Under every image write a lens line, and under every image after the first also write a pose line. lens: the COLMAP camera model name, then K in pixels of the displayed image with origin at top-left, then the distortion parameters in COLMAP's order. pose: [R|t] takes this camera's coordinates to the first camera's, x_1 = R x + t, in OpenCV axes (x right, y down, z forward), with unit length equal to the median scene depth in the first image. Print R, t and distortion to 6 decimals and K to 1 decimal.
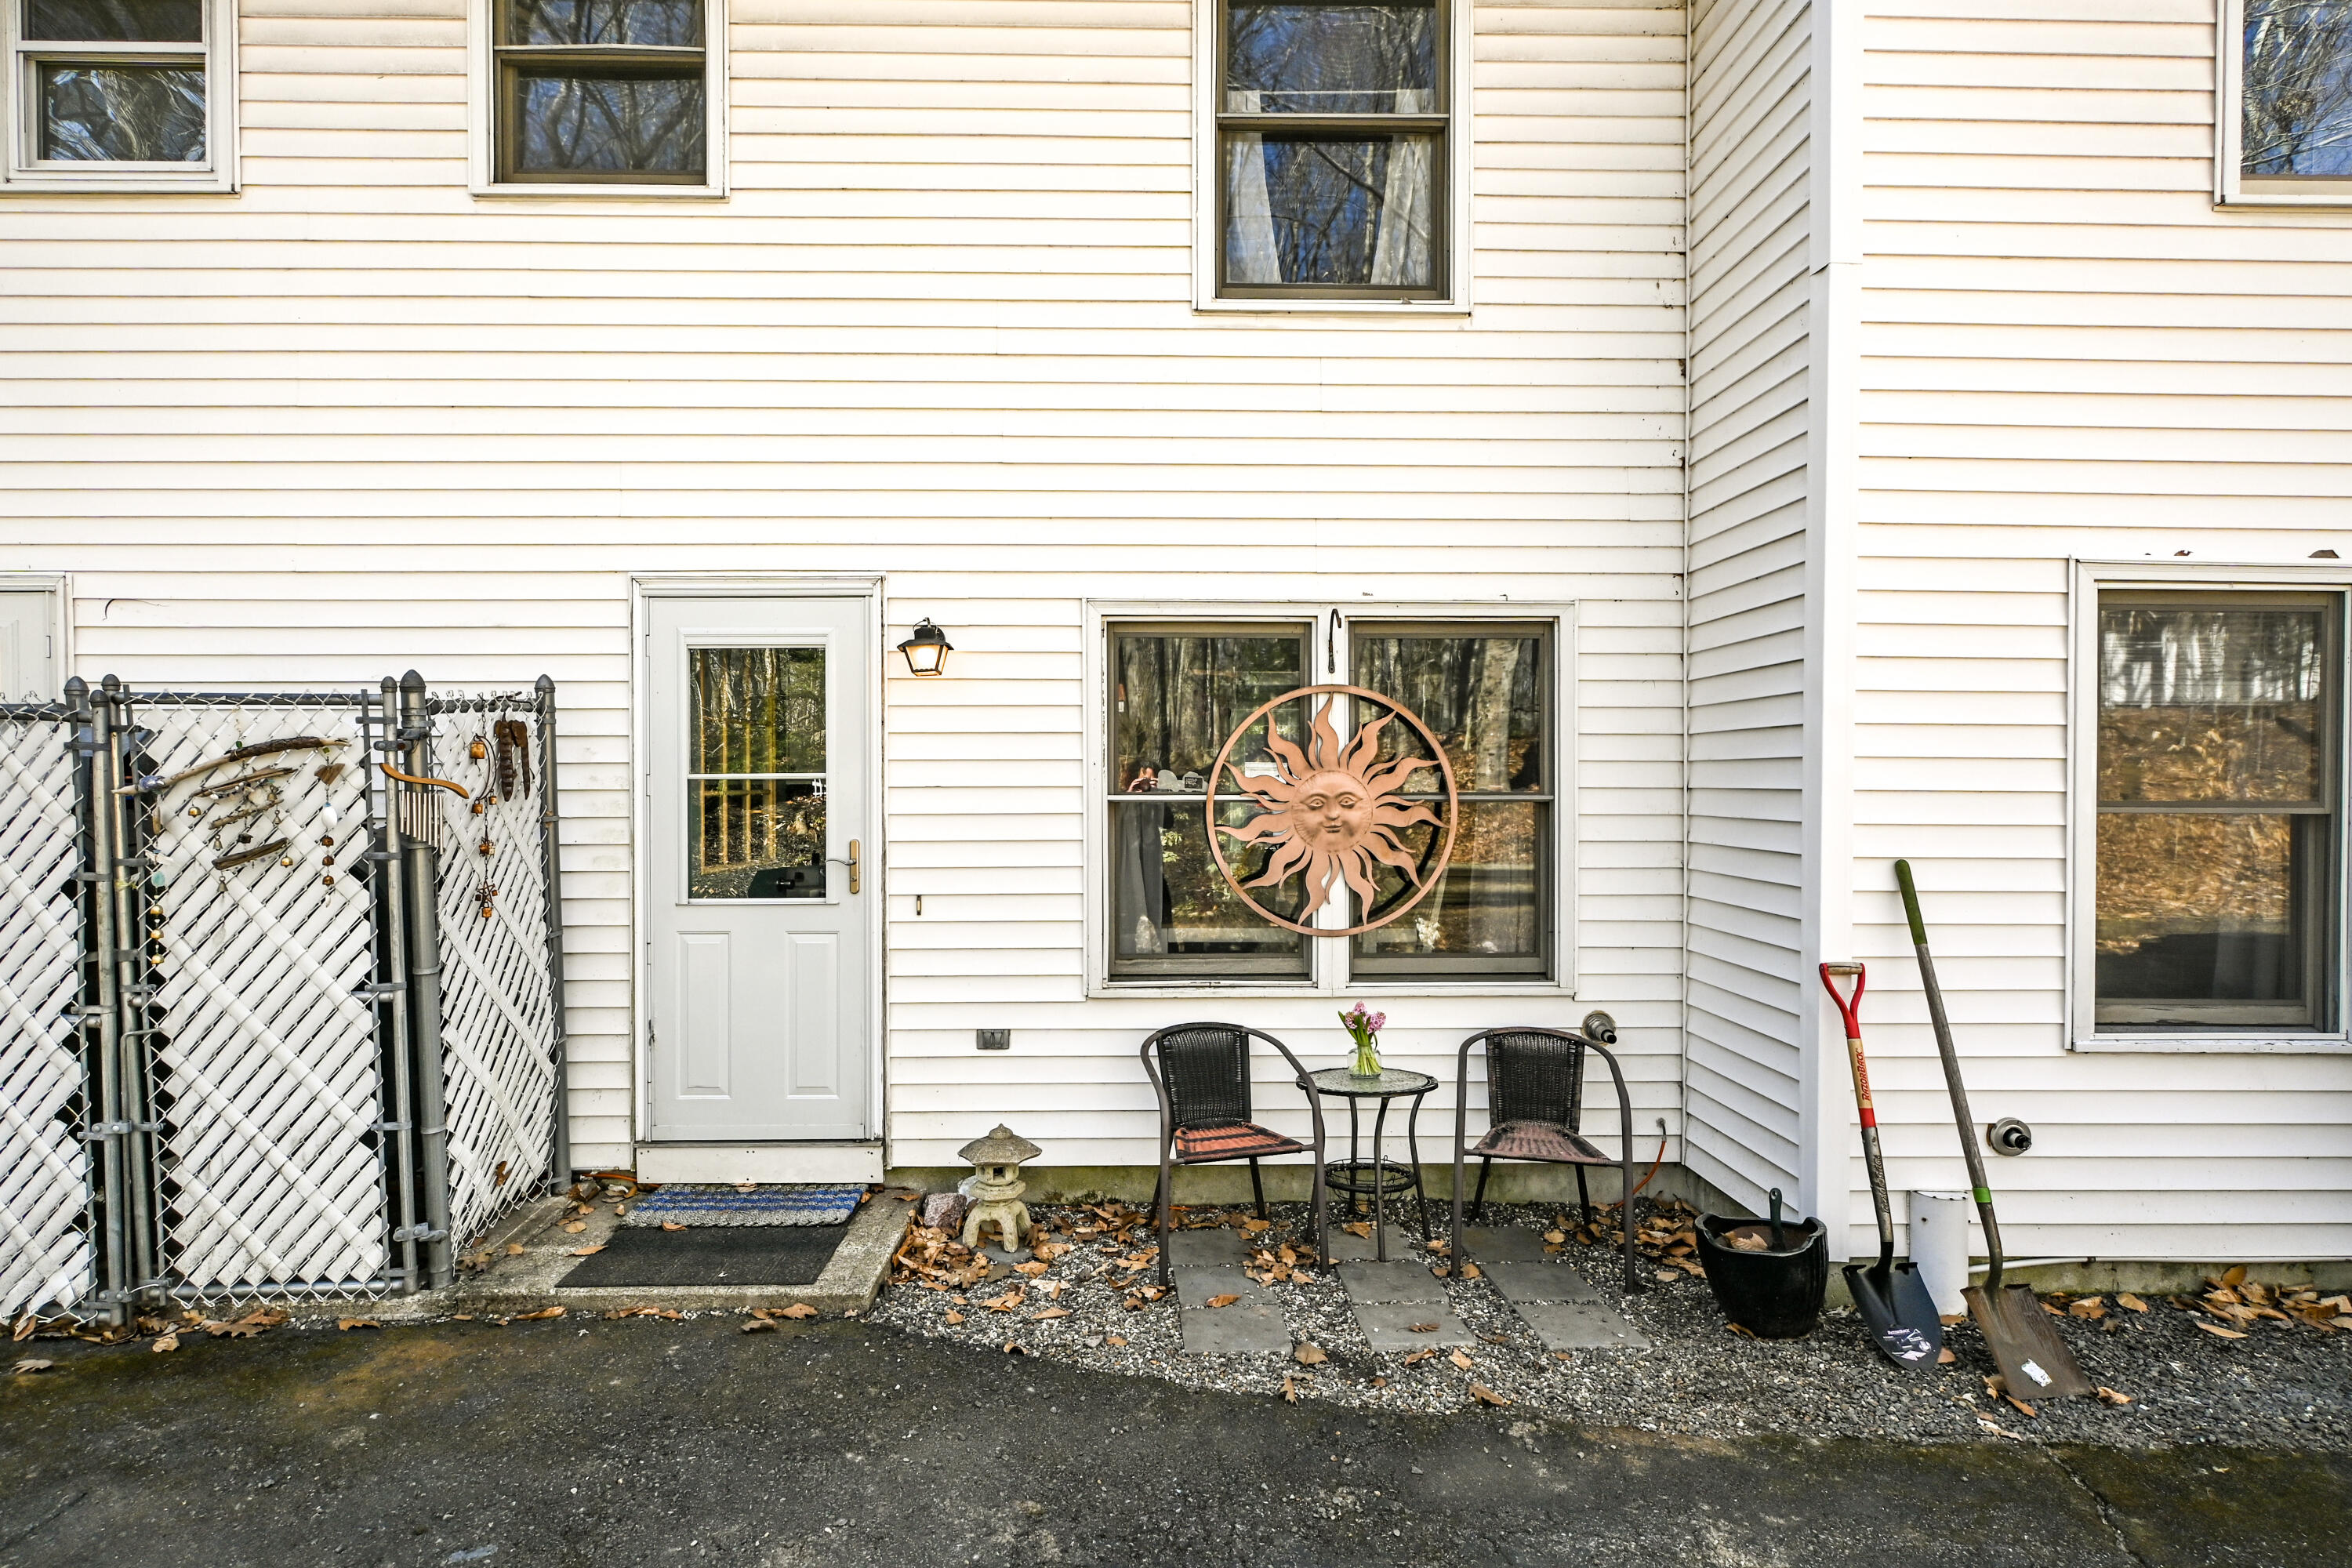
lens RADIAL K [[1237.6, 0, 1204.0], [0, 1237.6, 793.1], [0, 0, 1]] dist [-0.003335, 0.000350]
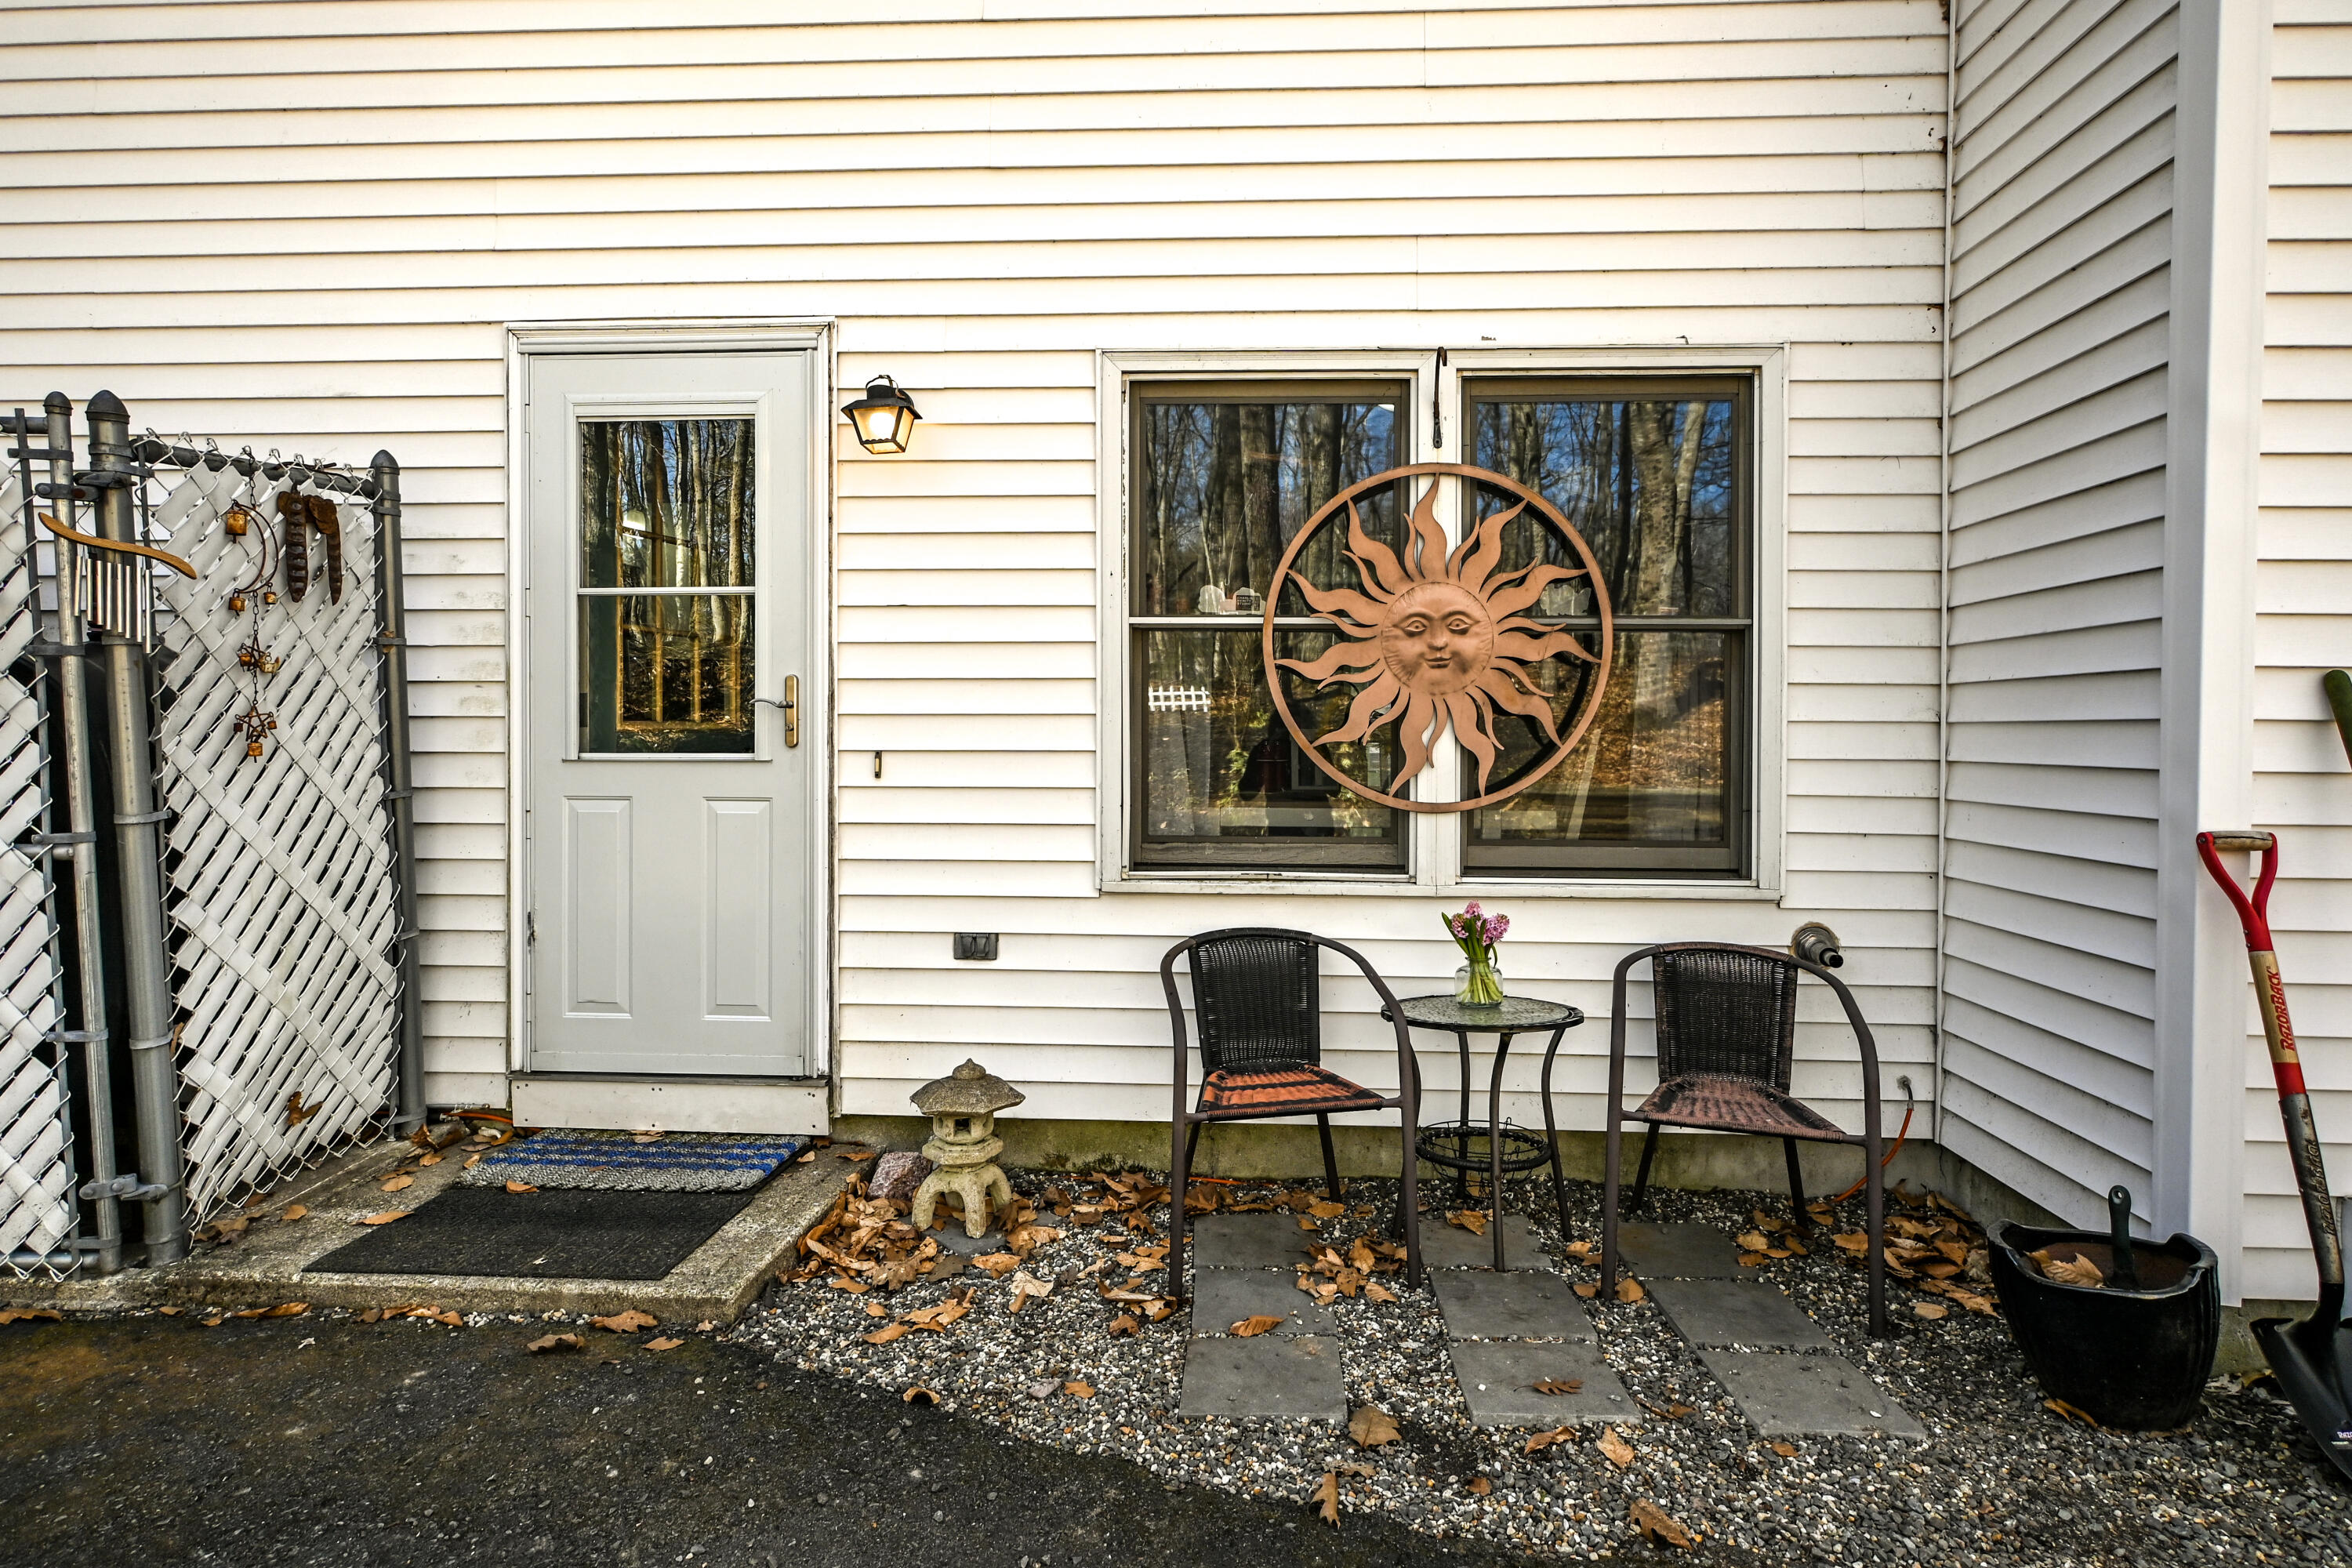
lens RADIAL K [[1252.7, 0, 1252.3], [0, 1252.7, 747.9], [0, 0, 1]] dist [-0.001180, 0.000764]
pose [[0.996988, 0.005692, -0.077350, 0.055210], [-0.005611, 0.999983, 0.001271, 0.081263], [0.077356, -0.000834, 0.997003, 0.274718]]
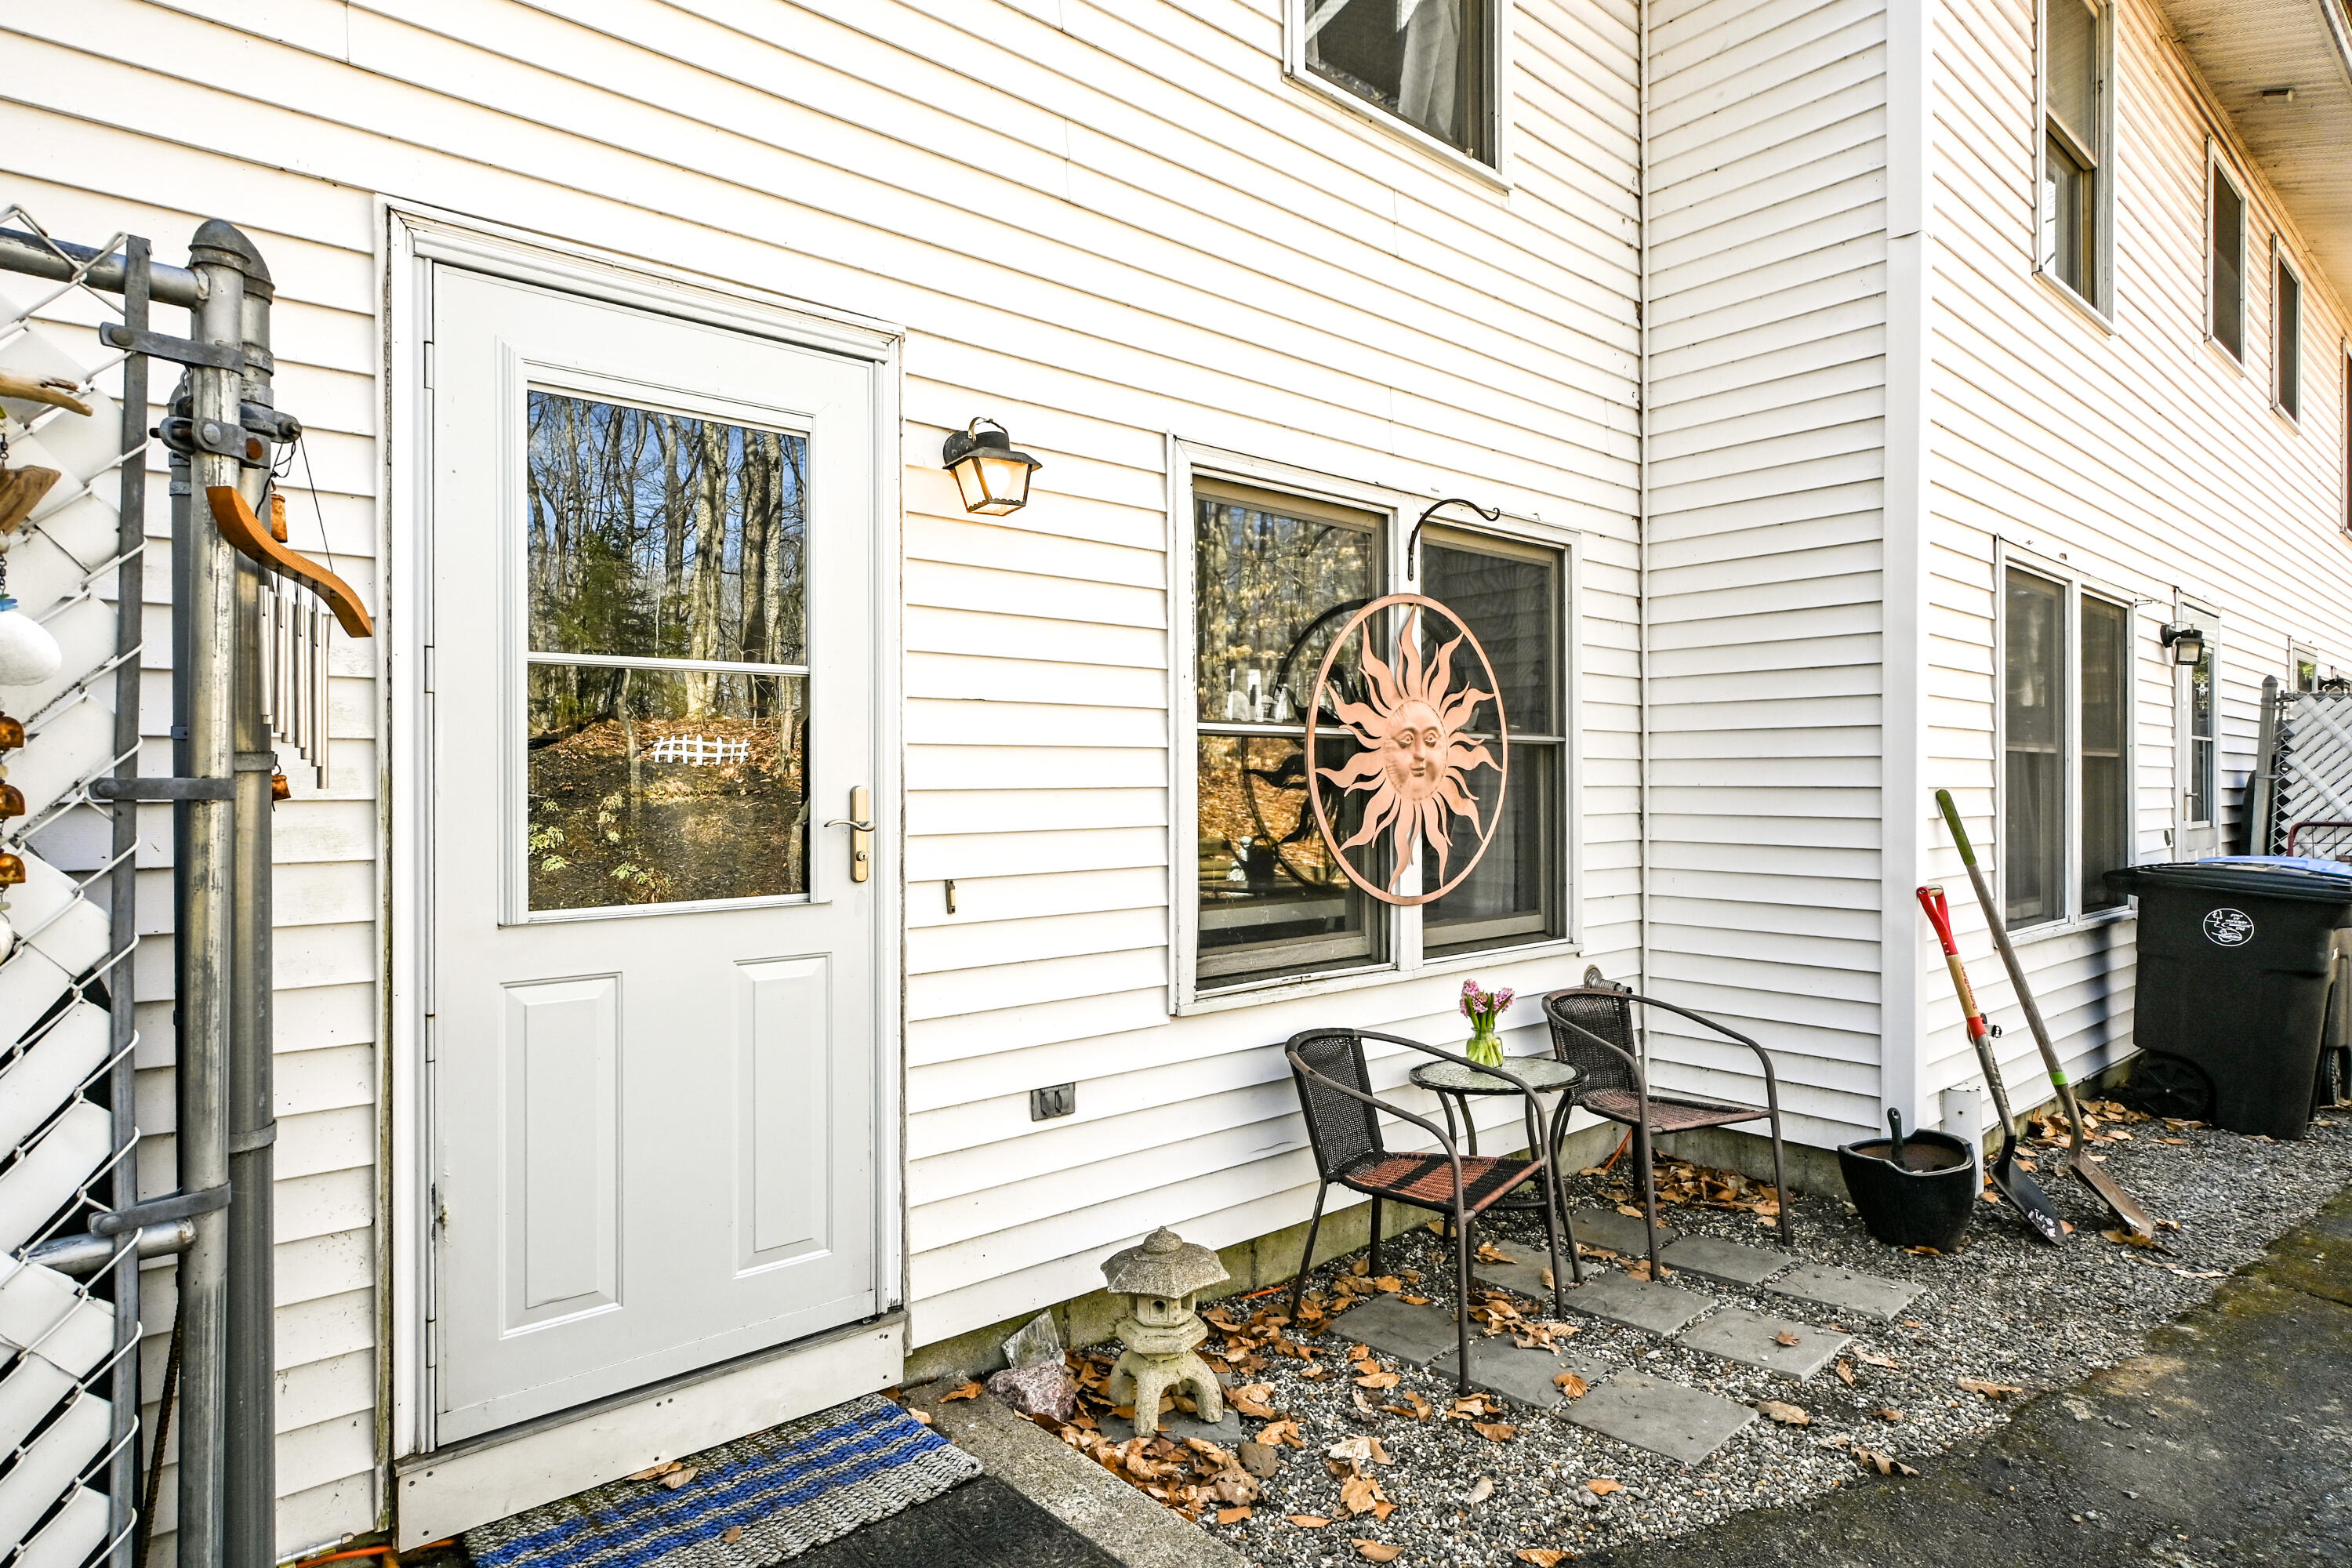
lens RADIAL K [[1232.9, 0, 1237.2], [0, 1232.9, 783.3], [0, 0, 1]] dist [0.000684, -0.000399]
pose [[0.769901, -0.002454, 0.638159, -0.524481], [0.009115, 0.999933, -0.007151, 0.042908], [-0.638099, 0.011322, 0.769871, 0.470691]]
